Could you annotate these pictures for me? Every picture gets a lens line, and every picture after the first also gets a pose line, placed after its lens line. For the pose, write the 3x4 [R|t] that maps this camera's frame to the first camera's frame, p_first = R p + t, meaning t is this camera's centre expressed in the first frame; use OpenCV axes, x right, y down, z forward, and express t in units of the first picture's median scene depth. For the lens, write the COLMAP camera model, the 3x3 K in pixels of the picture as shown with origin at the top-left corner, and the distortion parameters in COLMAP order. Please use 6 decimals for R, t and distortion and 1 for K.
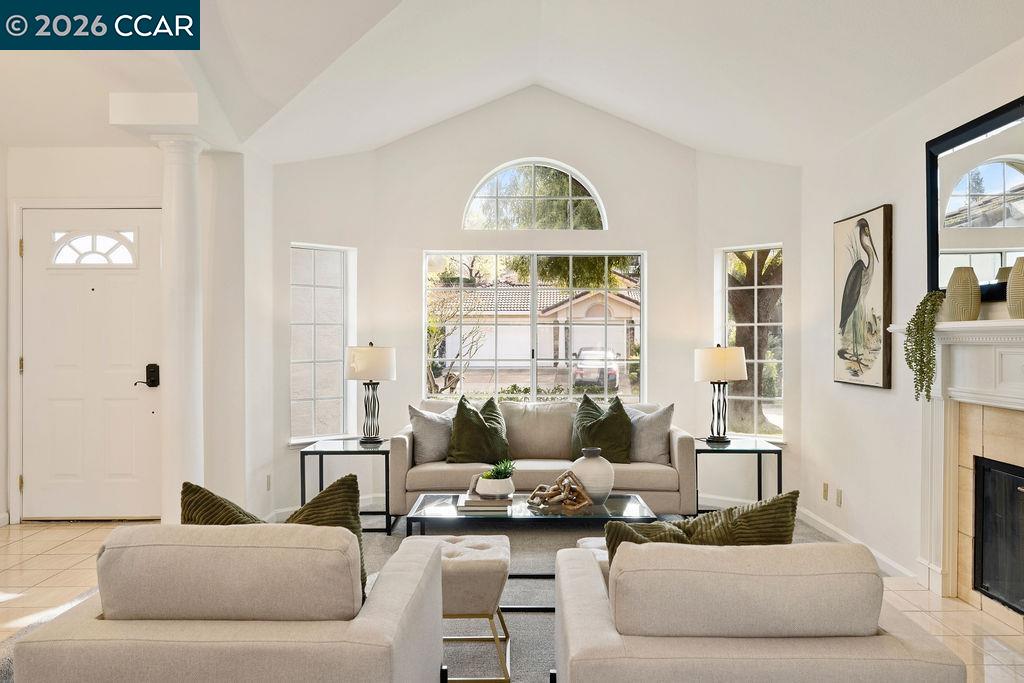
lens RADIAL K [[827.4, 0, 524.7], [0, 827.4, 339.0], [0, 0, 1]] dist [-0.004107, -0.001623]
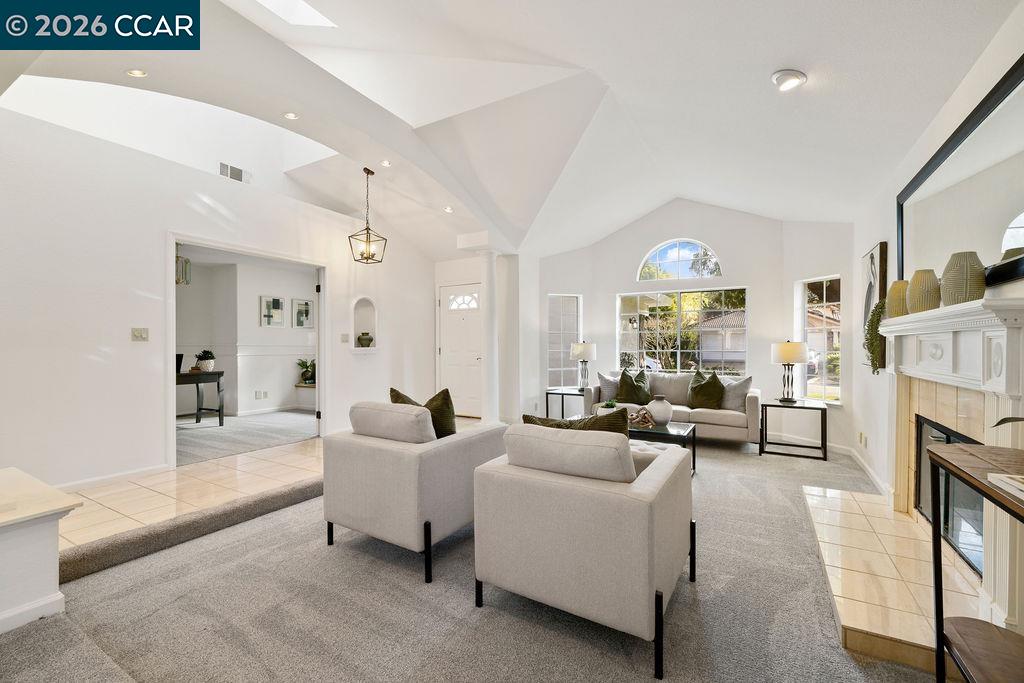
lens RADIAL K [[428.3, 0, 514.1], [0, 428.3, 347.4], [0, 0, 1]] dist [0.000251, -0.000361]
pose [[0.861869, 0.000889, -0.507130, 0.227204], [0.002248, 0.999982, 0.005574, 0.015221], [0.507126, -0.005944, 0.861851, 0.013233]]
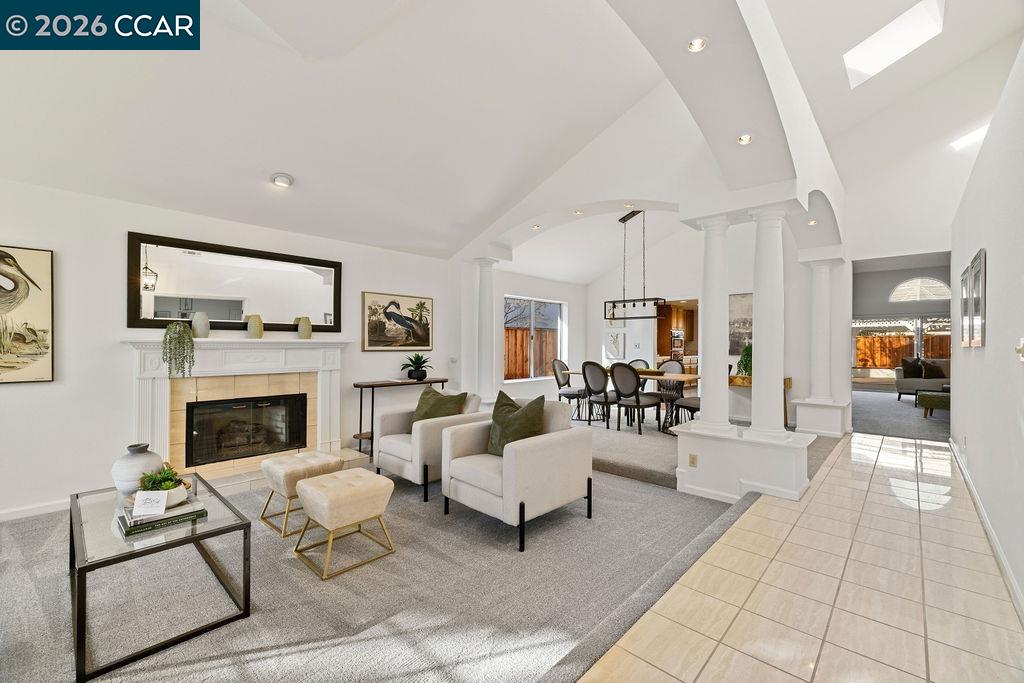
lens RADIAL K [[428.3, 0, 501.6], [0, 428.3, 343.8], [0, 0, 1]] dist [0.000251, -0.000361]
pose [[-0.712644, -0.002131, 0.701523, -0.544865], [-0.002456, 0.999997, 0.000543, -0.005893], [-0.701522, -0.001336, -0.712647, 0.855977]]
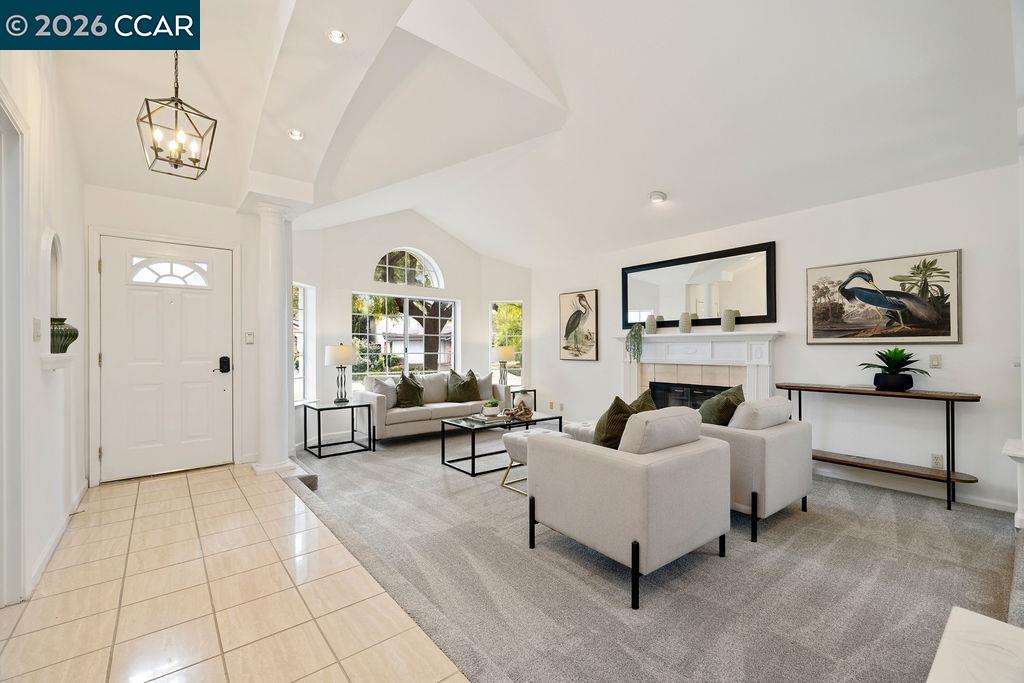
lens RADIAL K [[428.3, 0, 516.8], [0, 428.3, 343.2], [0, 0, 1]] dist [0.000251, -0.000361]
pose [[0.781906, 0.003877, 0.623385, -0.516482], [0.003943, 0.999930, -0.011165, 0.017006], [-0.623384, 0.011188, 0.781836, 0.093987]]
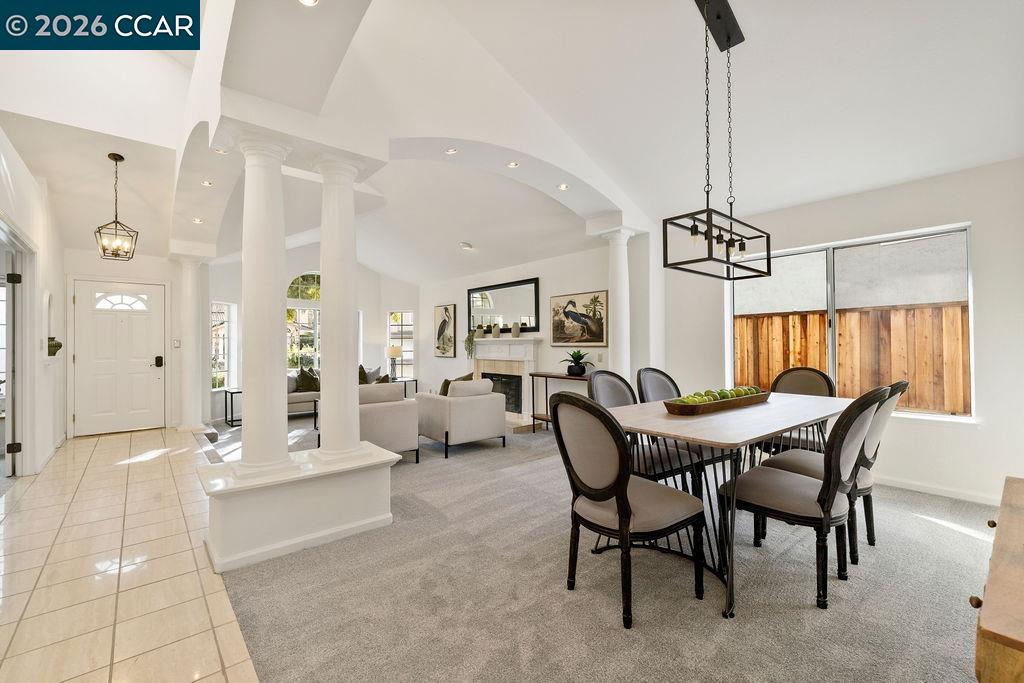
lens RADIAL K [[428.3, 0, 515.0], [0, 428.3, 336.2], [0, 0, 1]] dist [0.000251, -0.000361]
pose [[0.763815, 0.005585, 0.645411, -0.461334], [0.007170, 0.999827, -0.017138, 0.003310], [-0.645396, 0.017718, 0.763643, -0.468282]]
